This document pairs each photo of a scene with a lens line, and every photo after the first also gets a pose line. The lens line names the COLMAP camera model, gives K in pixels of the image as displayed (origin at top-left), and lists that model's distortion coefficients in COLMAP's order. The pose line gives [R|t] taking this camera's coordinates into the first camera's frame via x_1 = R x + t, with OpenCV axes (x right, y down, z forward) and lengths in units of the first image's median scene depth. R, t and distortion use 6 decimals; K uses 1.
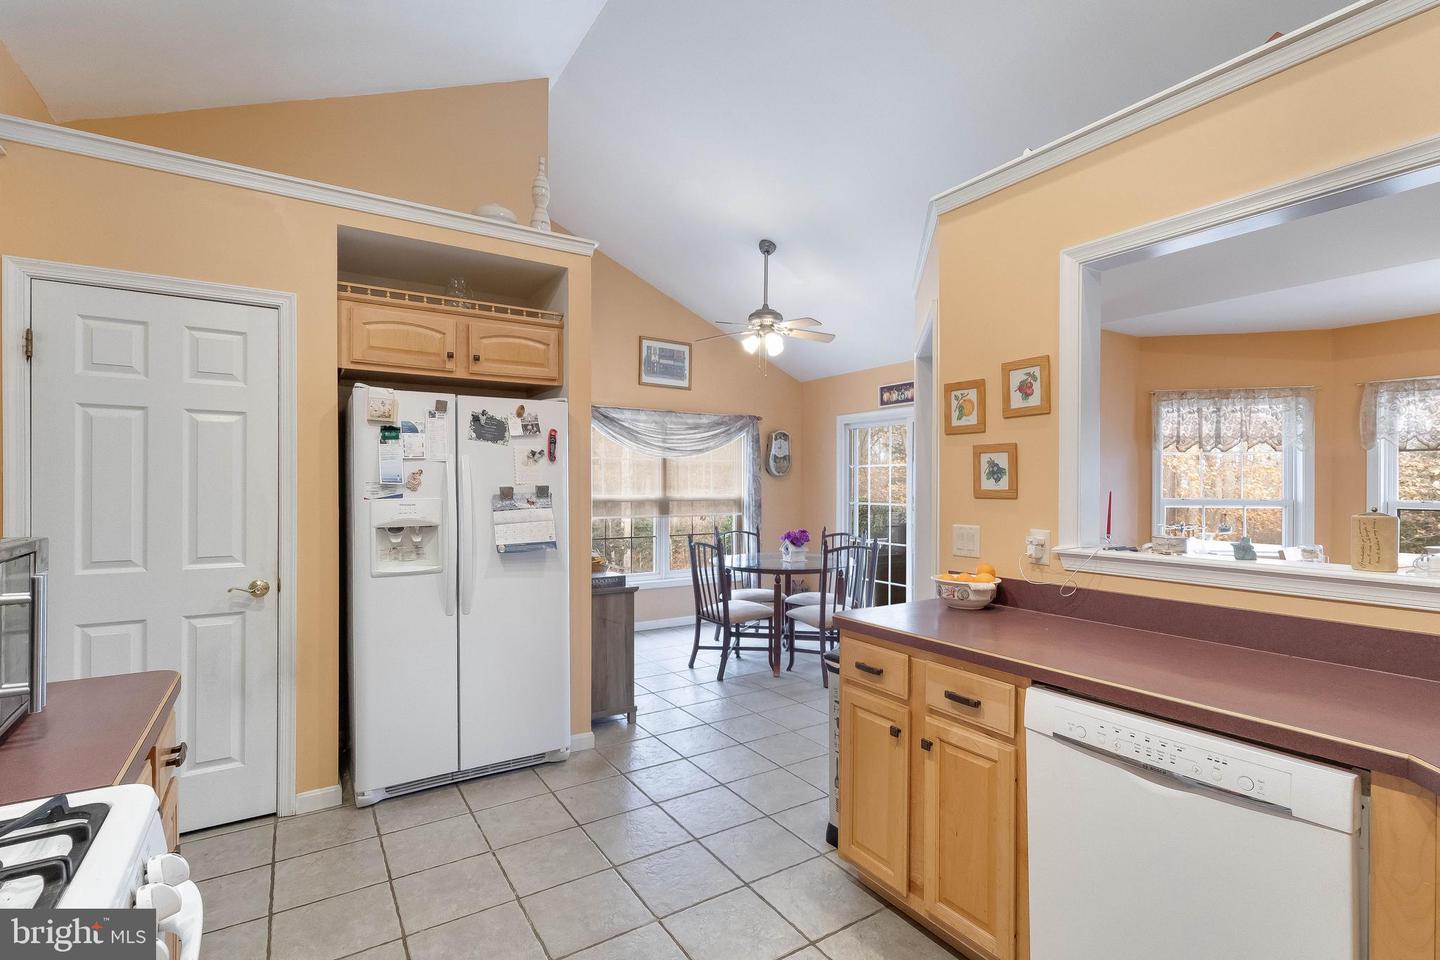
lens RADIAL K [[667.6, 0, 725.4], [0, 667.6, 485.1], [0, 0, 1]] dist [0.000552, -0.000325]
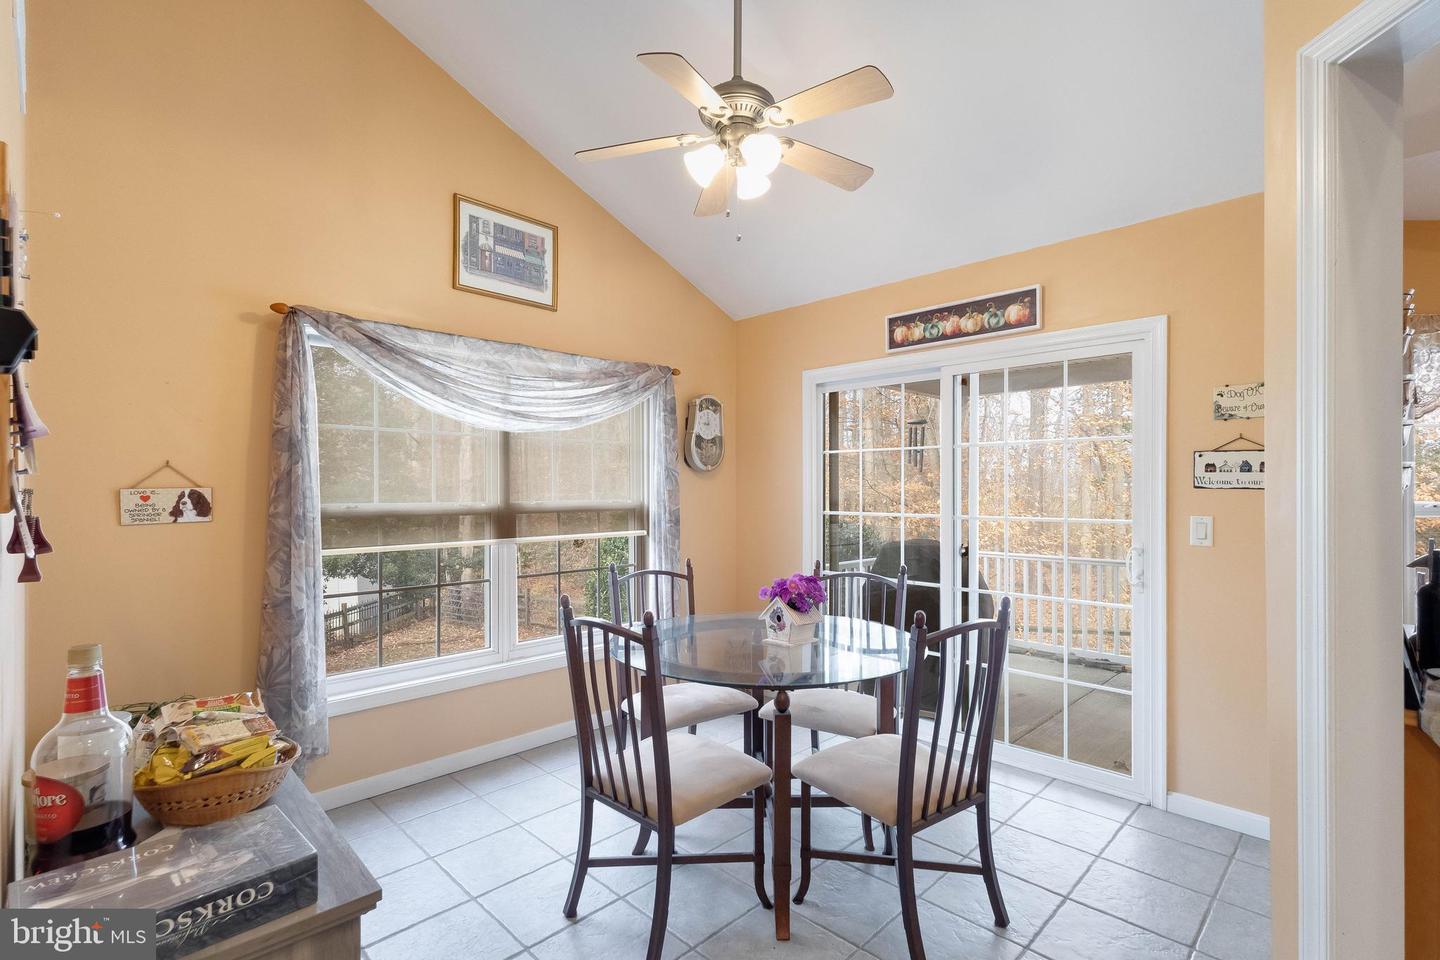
lens RADIAL K [[667.6, 0, 724.9], [0, 667.6, 501.8], [0, 0, 1]] dist [0.000552, -0.000325]
pose [[0.977198, -0.004810, 0.212278, -0.035352], [0.000725, 0.999813, 0.019315, 0.004183], [-0.212331, -0.018721, 0.977018, 0.452738]]
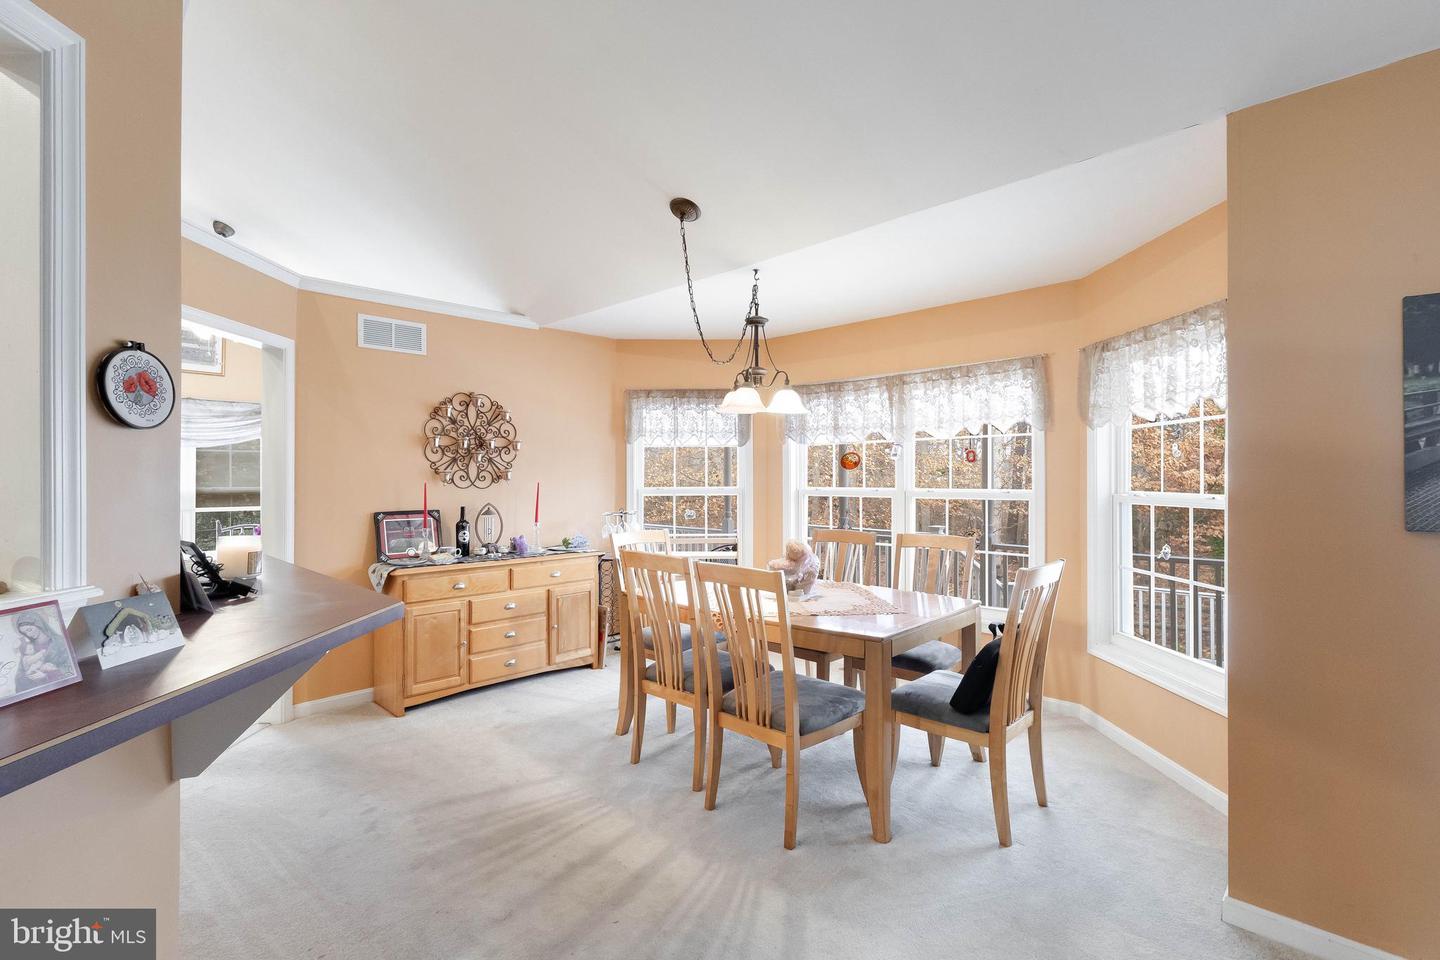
lens RADIAL K [[667.6, 0, 718.5], [0, 667.6, 481.2], [0, 0, 1]] dist [0.000552, -0.000325]
pose [[0.980829, -0.008211, 0.194696, 0.476318], [0.004239, 0.999775, 0.020806, -0.009627], [-0.194823, -0.019581, 0.980643, -0.080258]]
